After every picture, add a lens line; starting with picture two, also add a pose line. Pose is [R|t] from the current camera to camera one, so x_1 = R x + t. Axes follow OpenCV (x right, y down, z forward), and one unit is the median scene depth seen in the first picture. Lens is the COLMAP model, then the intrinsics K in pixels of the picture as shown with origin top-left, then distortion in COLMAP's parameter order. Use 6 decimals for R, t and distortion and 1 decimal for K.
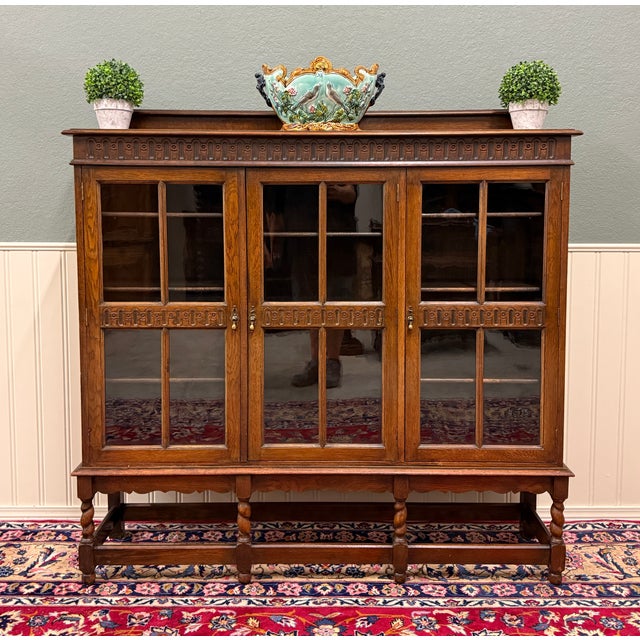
lens RADIAL K [[707.0, 0, 304.5], [0, 707.0, 249.5], [0, 0, 1]] dist [0.006619, -0.017200]
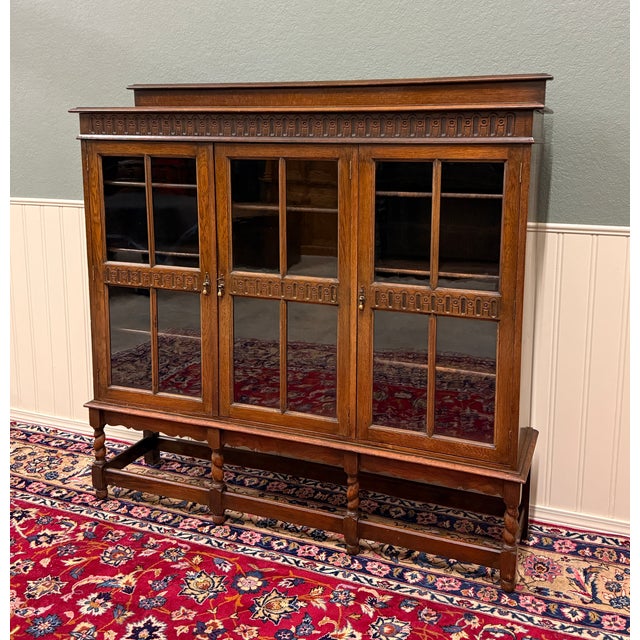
lens RADIAL K [[713.9, 0, 322.2], [0, 713.9, 242.3], [0, 0, 1]] dist [0.003777, -0.008090]
pose [[0.931564, 0.056821, -0.359111, 0.448457], [-0.027733, 0.995940, 0.085642, -0.063021], [0.362519, -0.069821, 0.929357, 0.064039]]
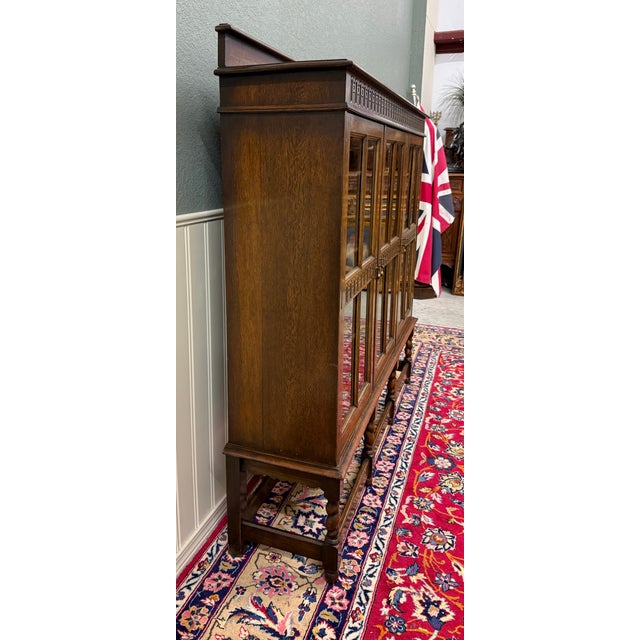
lens RADIAL K [[528.0, 0, 297.8], [0, 528.0, 279.4], [0, 0, 1]] dist [0.001690, -0.014108]
pose [[0.327309, -0.208730, 0.921575, -0.899100], [0.051173, 0.977781, 0.203286, -0.058288], [-0.943531, -0.019377, 0.330718, 0.844663]]
